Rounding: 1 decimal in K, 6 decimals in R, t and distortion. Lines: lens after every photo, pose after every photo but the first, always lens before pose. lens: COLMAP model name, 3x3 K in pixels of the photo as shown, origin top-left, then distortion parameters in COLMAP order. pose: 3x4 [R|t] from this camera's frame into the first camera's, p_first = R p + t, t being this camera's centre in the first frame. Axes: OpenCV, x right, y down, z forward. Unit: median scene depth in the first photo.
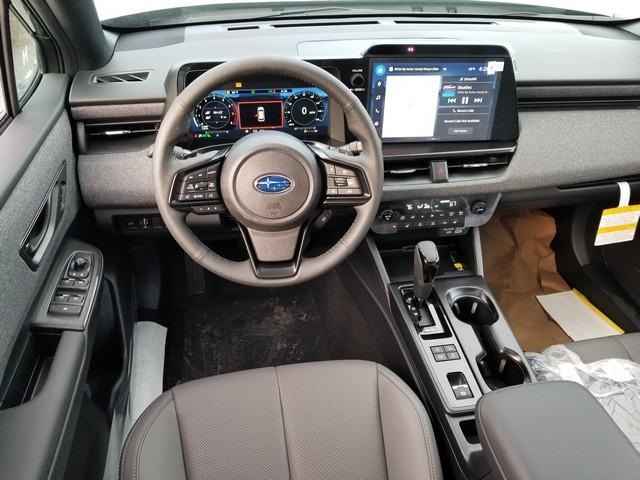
lens RADIAL K [[486.1, 0, 321.6], [0, 486.1, 230.6], [0, 0, 1]] dist [0.078953, -0.165951]
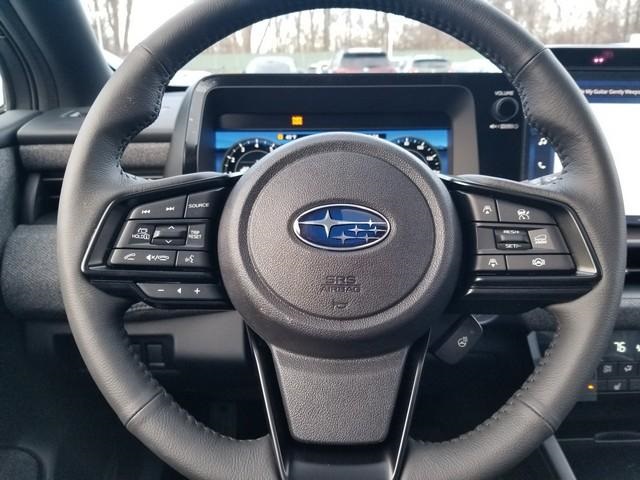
lens RADIAL K [[503.0, 0, 323.9], [0, 503.0, 237.2], [0, 0, 1]] dist [0.086115, -0.188513]
pose [[0.986268, 0.004657, -0.165086, -0.033507], [-0.058775, 0.944054, -0.324510, 0.031610], [0.154339, 0.329757, 0.931365, 0.456679]]
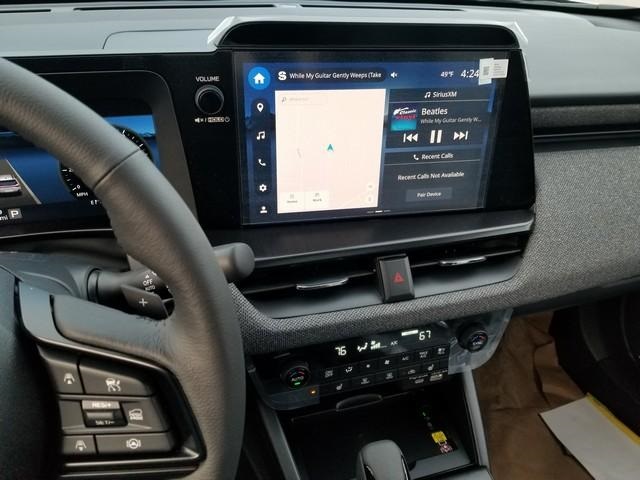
lens RADIAL K [[503.0, 0, 323.9], [0, 503.0, 237.2], [0, 0, 1]] dist [0.086115, -0.188513]
pose [[0.992032, -0.051556, 0.114952, 0.113947], [0.057218, 0.997278, -0.046509, -0.146086], [-0.112241, 0.052716, 0.992282, 0.506063]]
